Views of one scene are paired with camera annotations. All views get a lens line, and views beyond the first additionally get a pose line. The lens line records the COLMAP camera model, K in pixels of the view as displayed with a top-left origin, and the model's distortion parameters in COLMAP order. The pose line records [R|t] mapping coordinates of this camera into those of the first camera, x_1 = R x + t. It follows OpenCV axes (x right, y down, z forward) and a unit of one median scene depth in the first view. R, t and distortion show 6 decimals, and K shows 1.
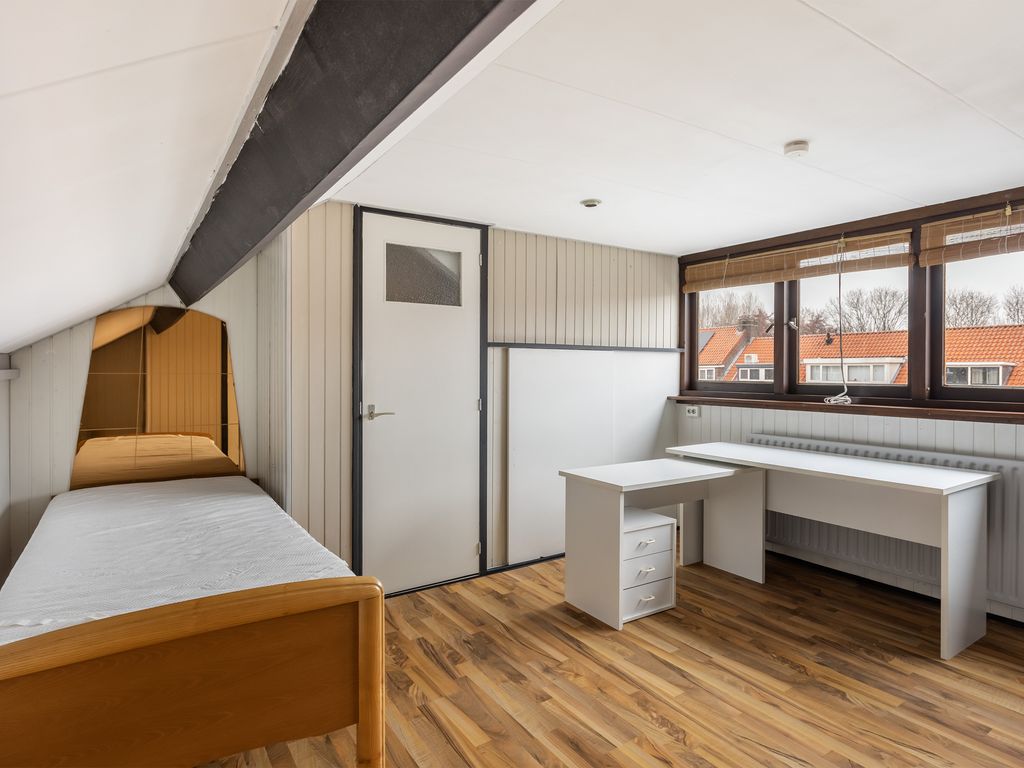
lens RADIAL K [[571.9, 0, 497.6], [0, 571.9, 377.2], [0, 0, 1]] dist [-0.000930, -0.001117]
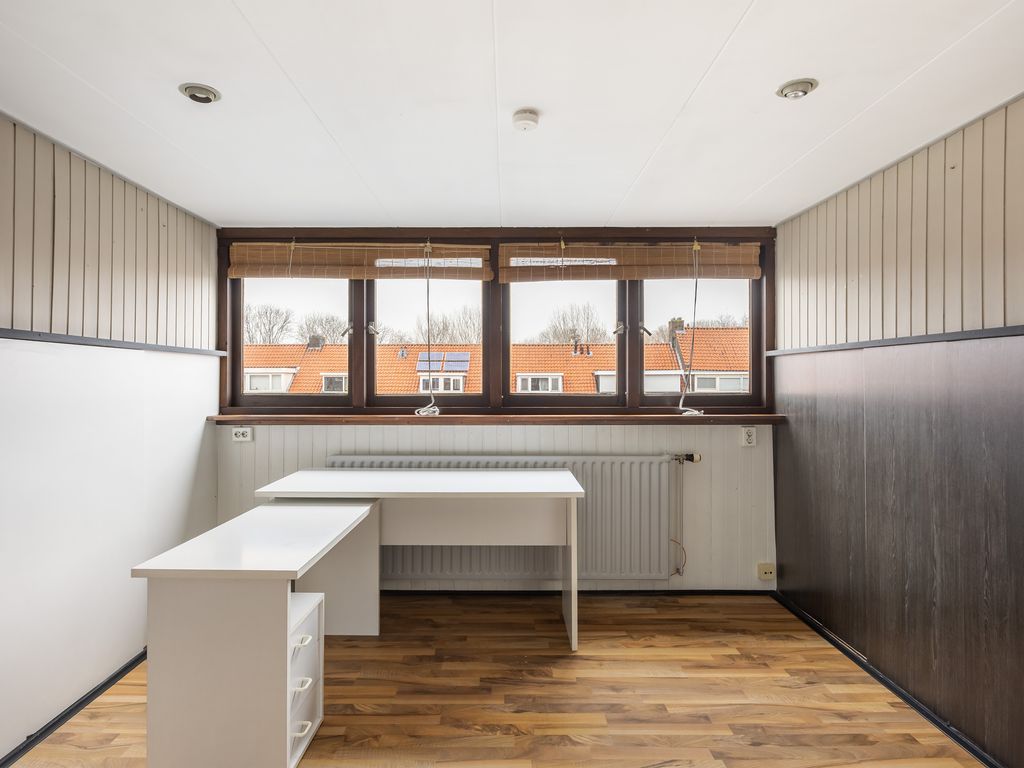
lens RADIAL K [[571.9, 0, 497.6], [0, 571.9, 377.2], [0, 0, 1]] dist [-0.000930, -0.001117]
pose [[0.547420, 0.001990, 0.836856, -0.149586], [0.011957, 0.999876, -0.010200, -0.006073], [-0.836773, 0.015590, 0.547329, 0.411226]]
